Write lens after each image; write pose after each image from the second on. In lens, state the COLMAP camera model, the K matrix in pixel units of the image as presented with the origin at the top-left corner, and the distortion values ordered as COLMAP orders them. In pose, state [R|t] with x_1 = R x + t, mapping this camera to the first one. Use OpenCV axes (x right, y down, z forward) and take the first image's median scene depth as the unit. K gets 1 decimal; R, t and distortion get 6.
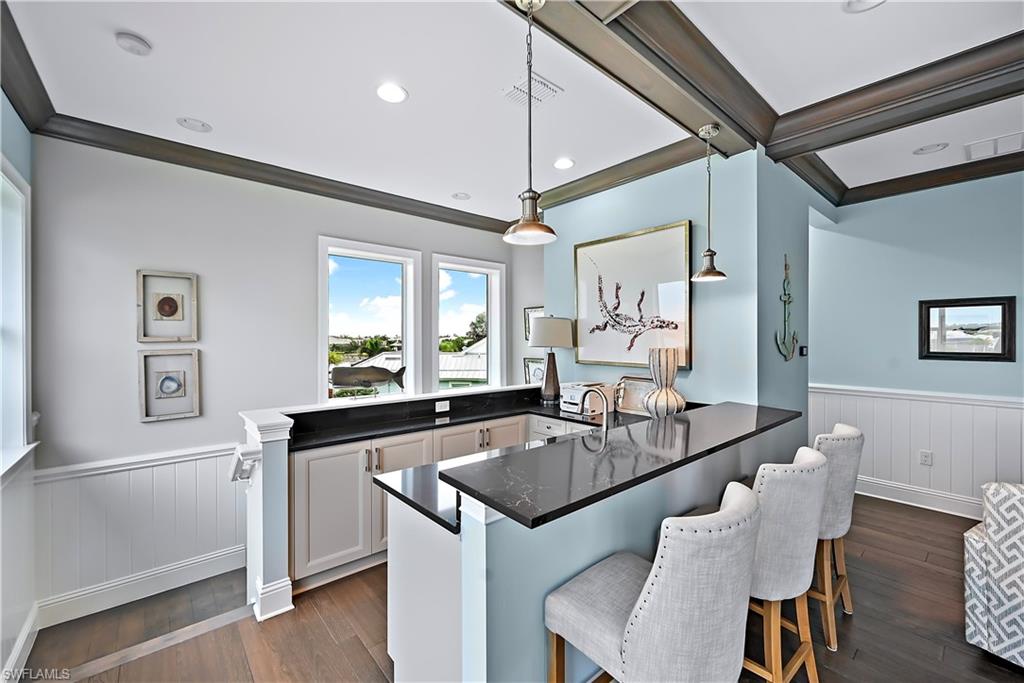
lens RADIAL K [[415.3, 0, 512.9], [0, 415.3, 338.8], [0, 0, 1]] dist [-0.001730, -0.000235]
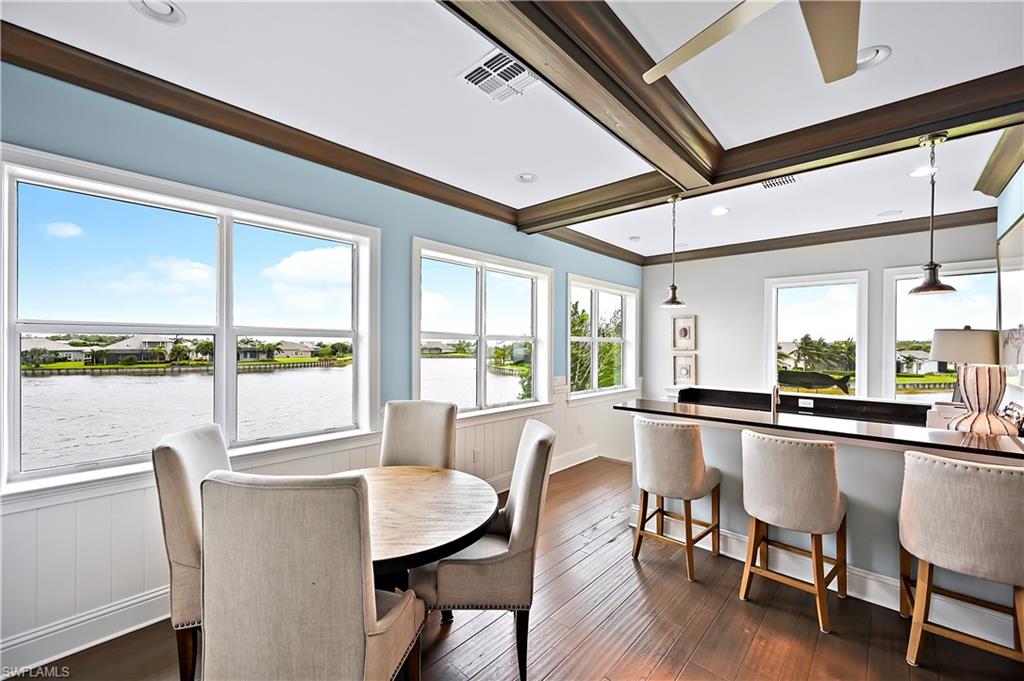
lens RADIAL K [[408.6, 0, 509.5], [0, 408.6, 349.2], [0, 0, 1]] dist [-0.002646, 0.000929]
pose [[0.103598, 0.012978, -0.994535, 1.034198], [-0.003003, 0.999914, 0.012736, -0.019177], [0.994615, 0.001667, 0.103628, -0.051058]]
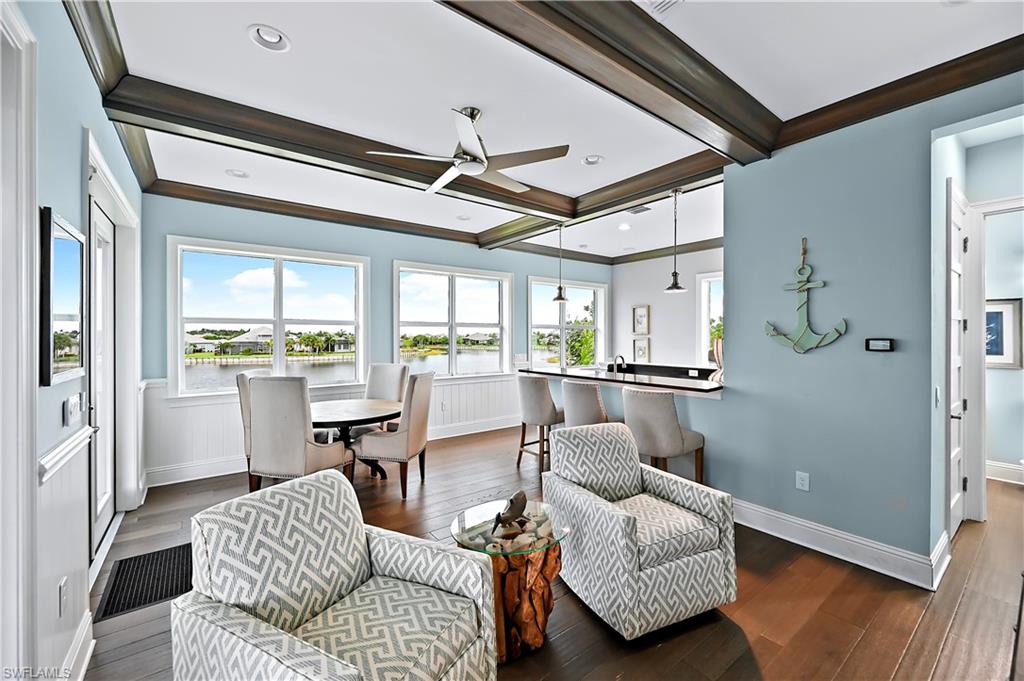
lens RADIAL K [[408.6, 0, 513.4], [0, 408.6, 343.4], [0, 0, 1]] dist [-0.002646, 0.000929]
pose [[-0.070560, 0.020188, -0.997303, 1.567983], [0.004560, 0.999791, 0.019916, 0.008582], [0.997497, -0.003142, -0.070638, 0.411862]]
